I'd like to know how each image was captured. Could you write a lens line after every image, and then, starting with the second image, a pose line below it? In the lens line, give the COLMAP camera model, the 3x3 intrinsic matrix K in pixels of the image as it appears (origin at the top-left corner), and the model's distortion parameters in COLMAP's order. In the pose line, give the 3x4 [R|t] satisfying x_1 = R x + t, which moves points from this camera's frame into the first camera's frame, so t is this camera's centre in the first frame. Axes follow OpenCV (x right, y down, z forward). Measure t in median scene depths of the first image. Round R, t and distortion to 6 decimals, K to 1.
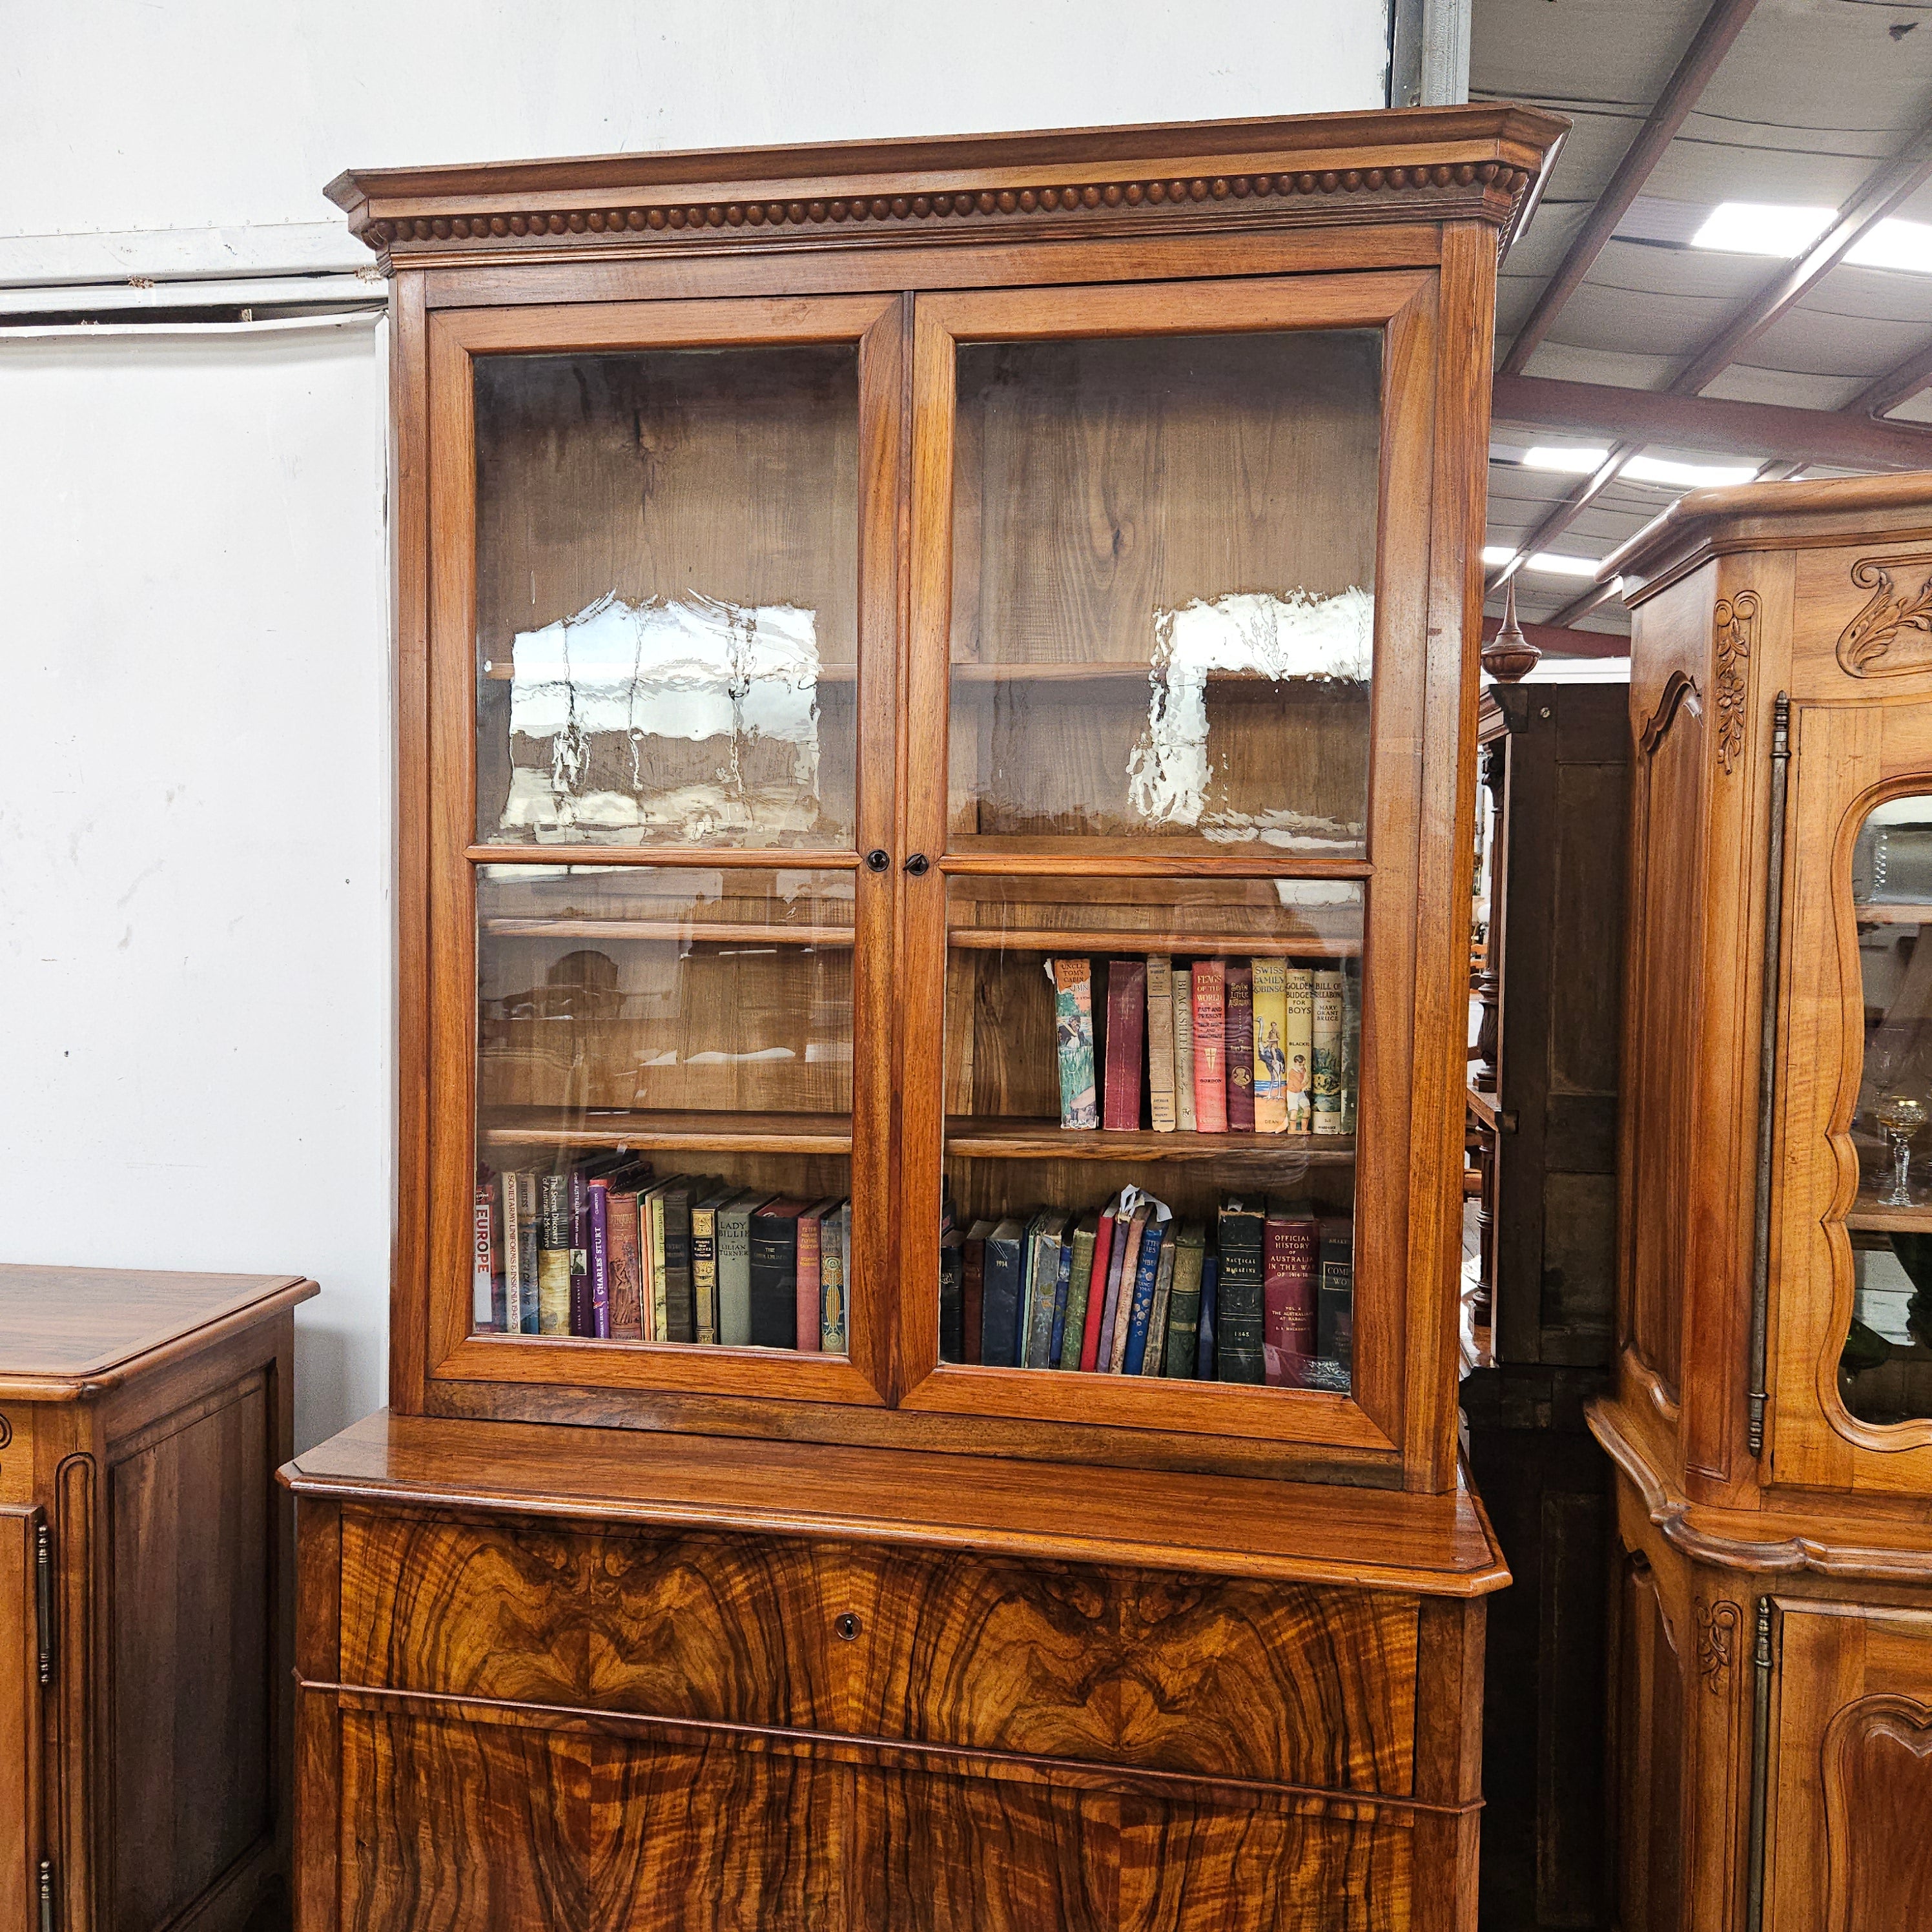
lens RADIAL K [[1724.9, 0, 939.9], [0, 1724.9, 951.3], [0, 0, 1]] dist [0.076947, -0.081899]
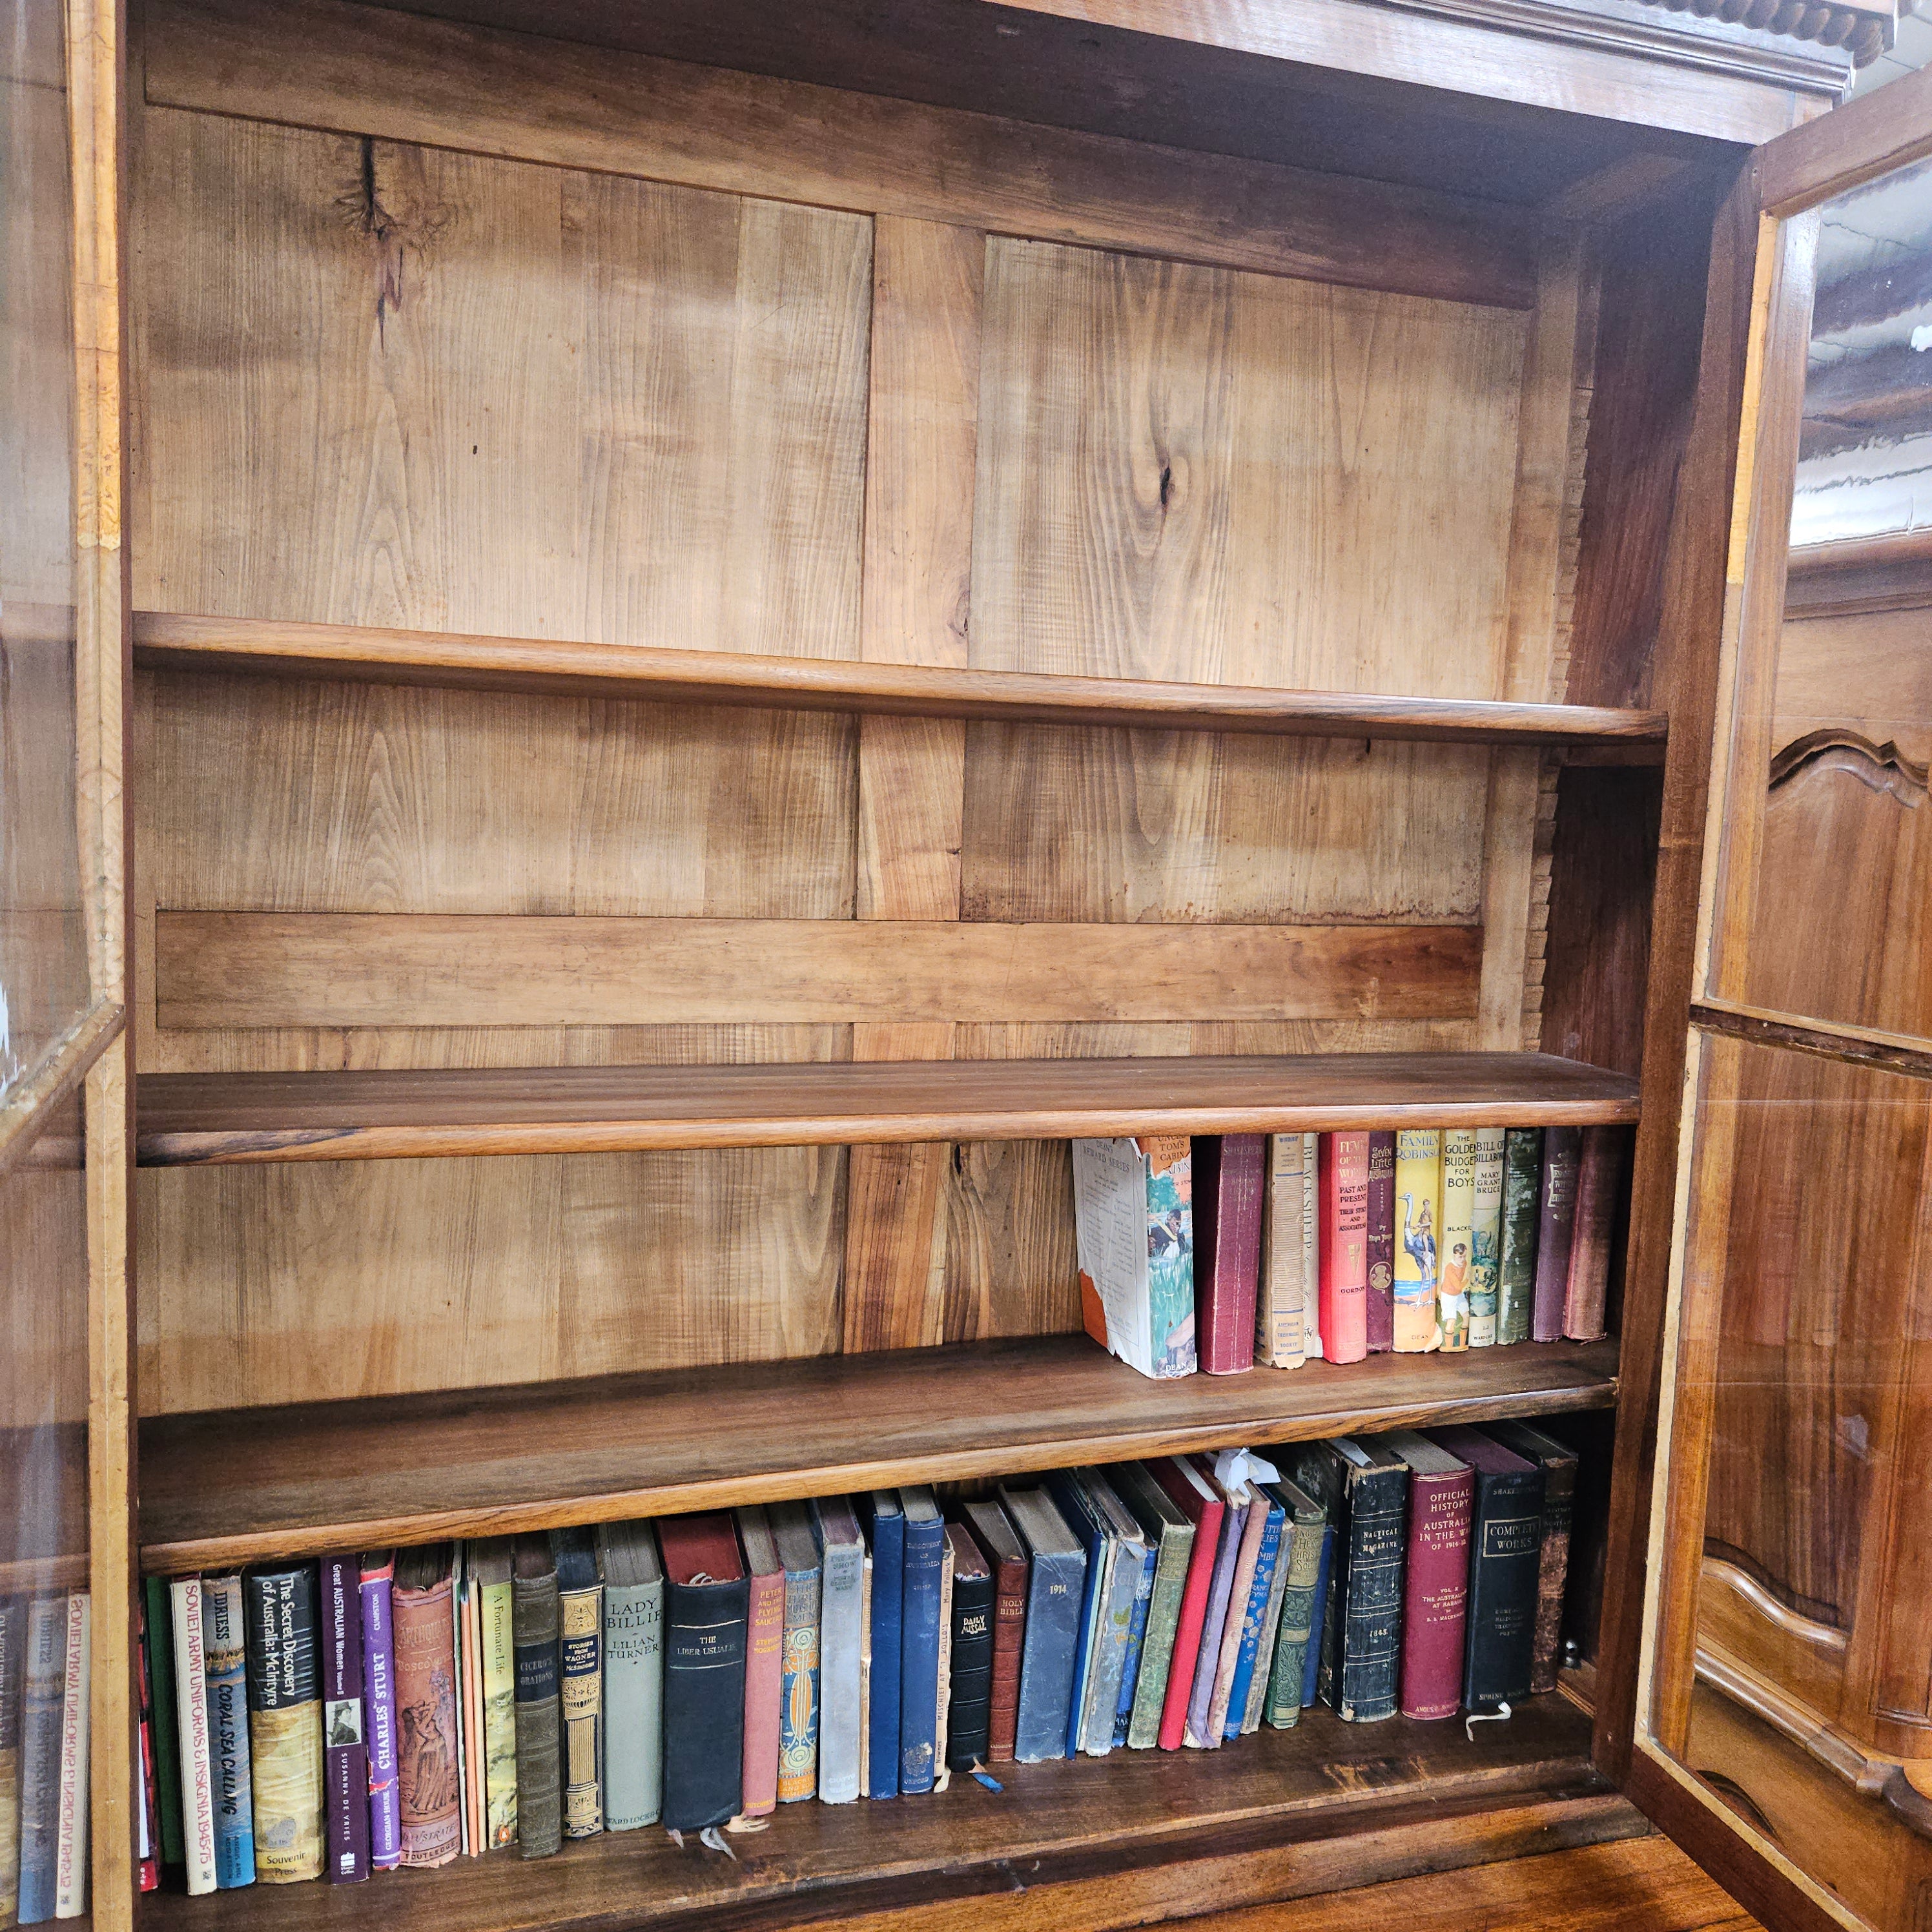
lens RADIAL K [[1728.3, 0, 967.8], [0, 1728.3, 970.5], [0, 0, 1]] dist [0.081743, -0.088724]
pose [[0.878265, -0.031856, 0.477111, -0.324070], [-0.001966, 0.997529, 0.070222, -0.107139], [-0.478169, -0.062612, 0.876033, 0.483505]]
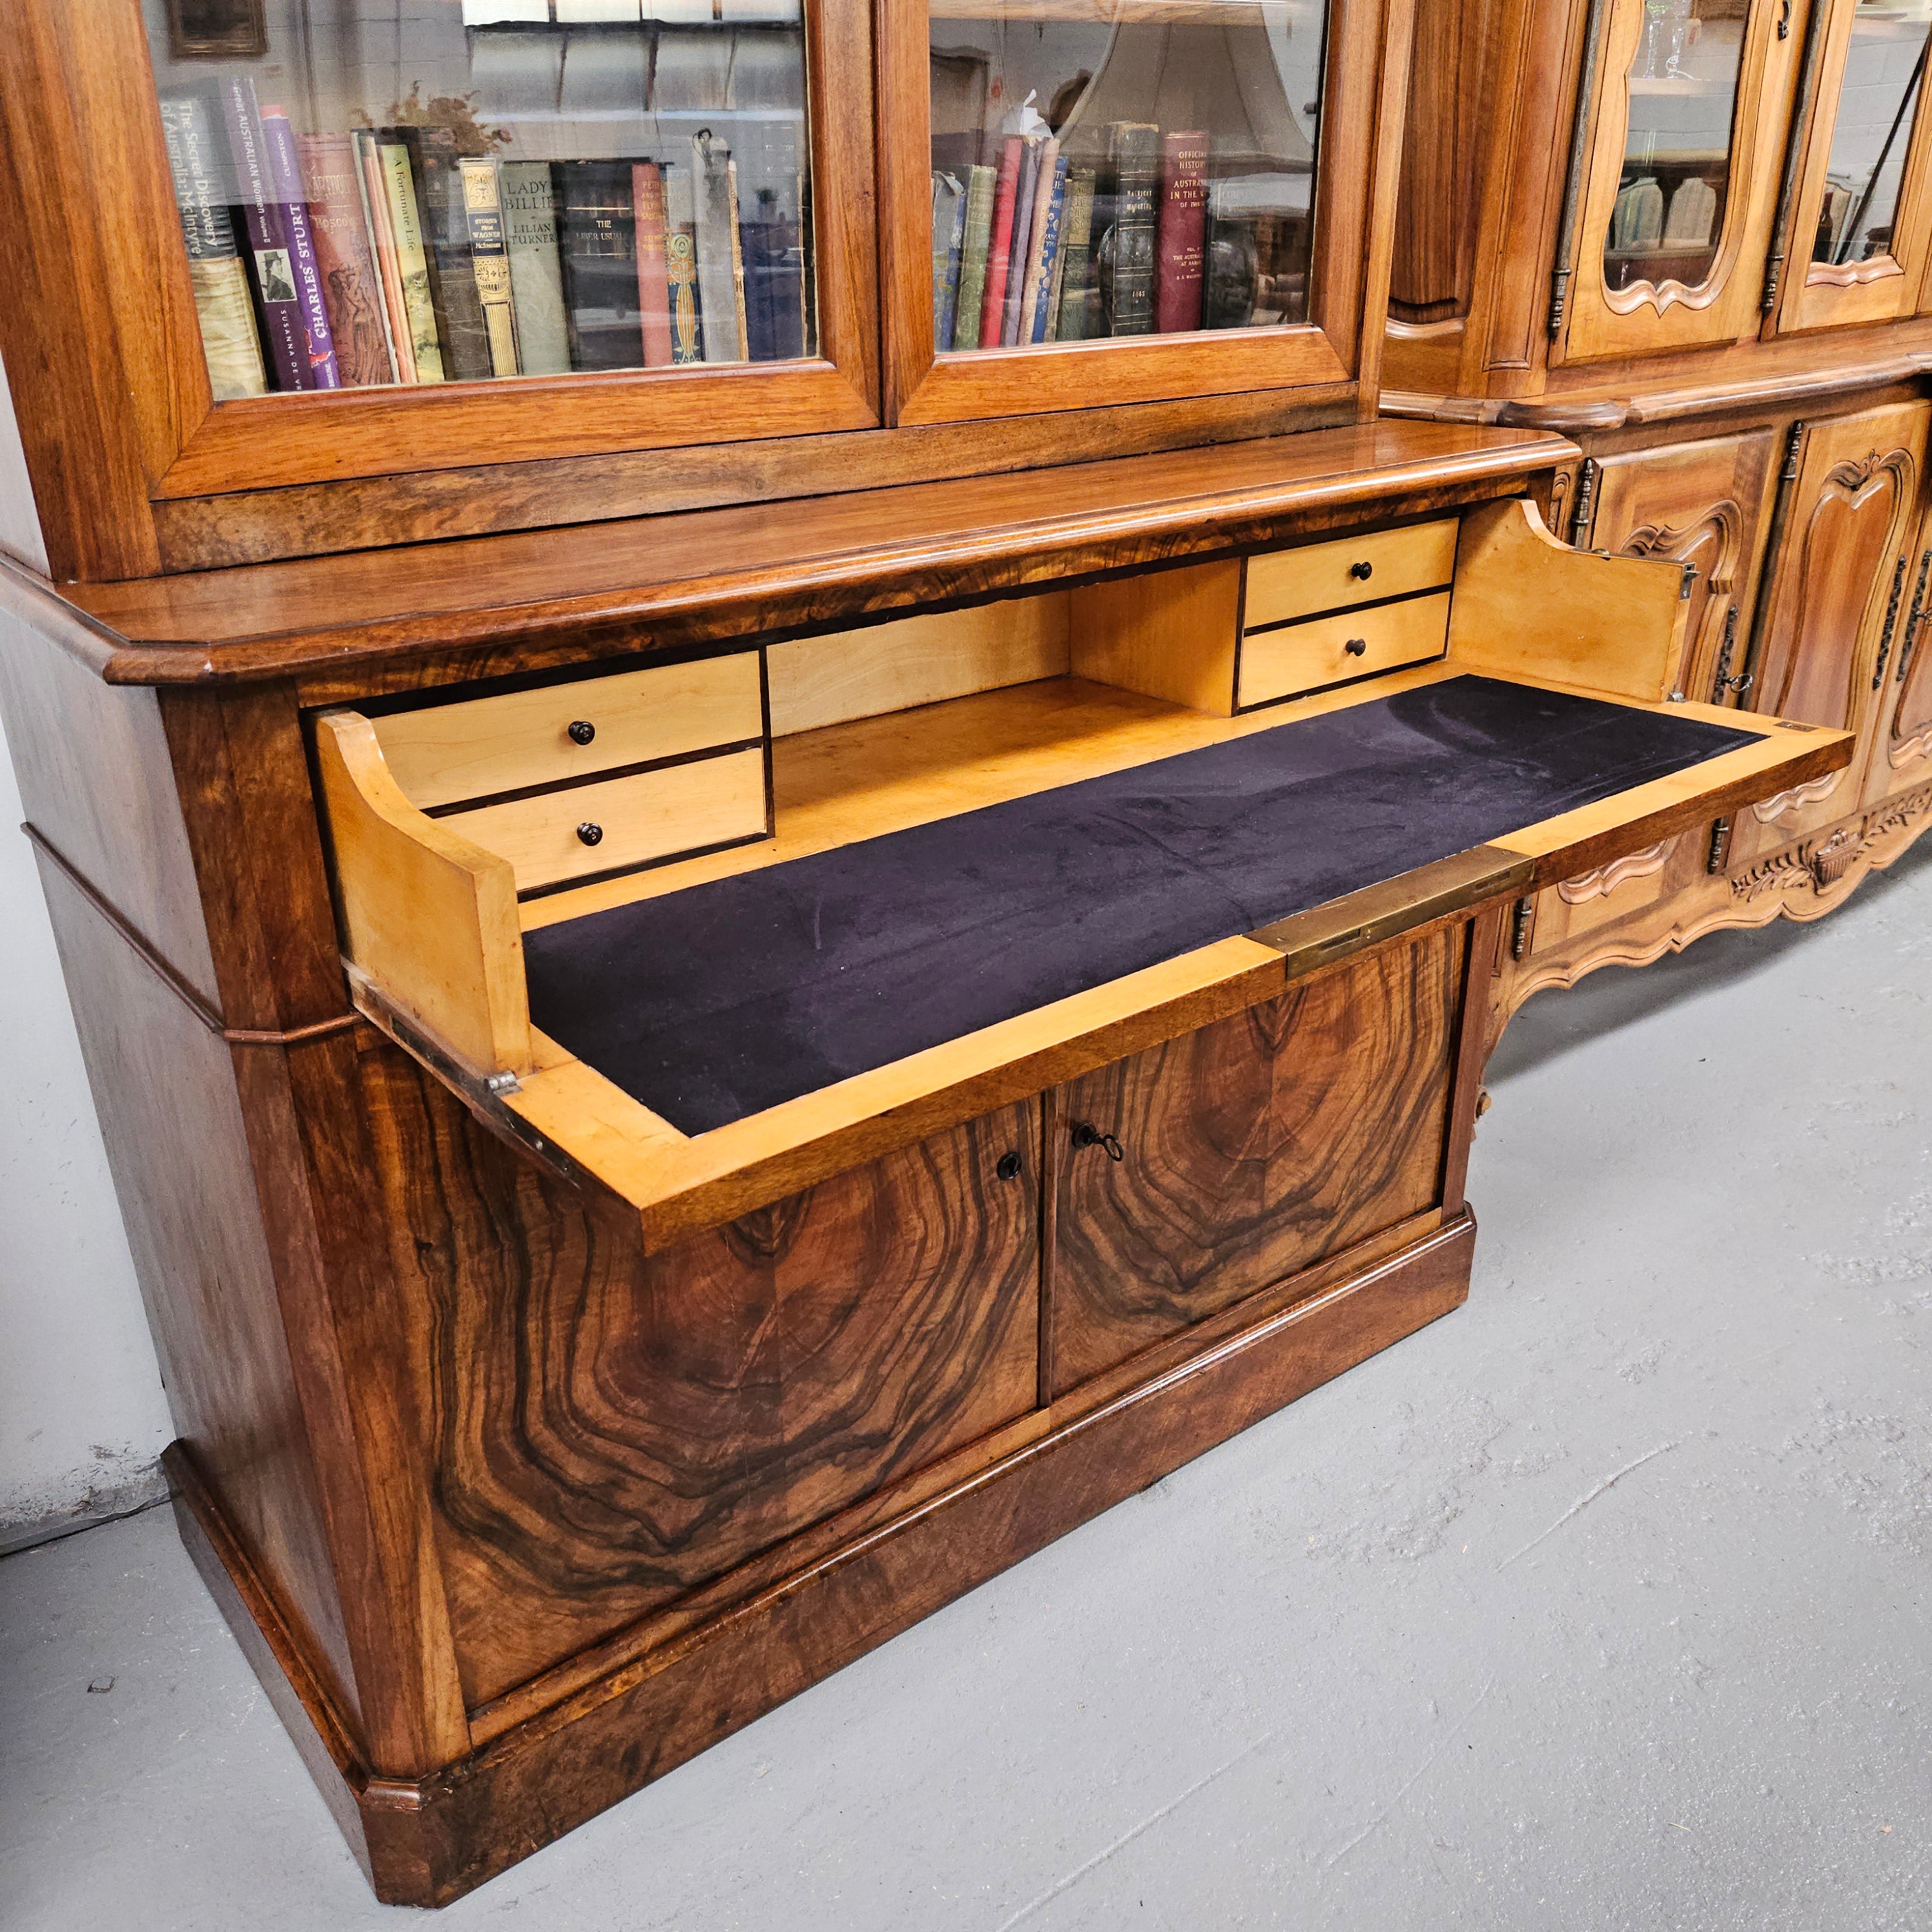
lens RADIAL K [[1728.3, 0, 954.3], [0, 1728.3, 984.2], [0, 0, 1]] dist [0.081743, -0.088724]
pose [[0.659310, -0.330789, 0.675196, -0.567690], [0.057248, 0.917499, 0.393596, 0.197774], [-0.749689, -0.220849, 0.623853, 0.500130]]
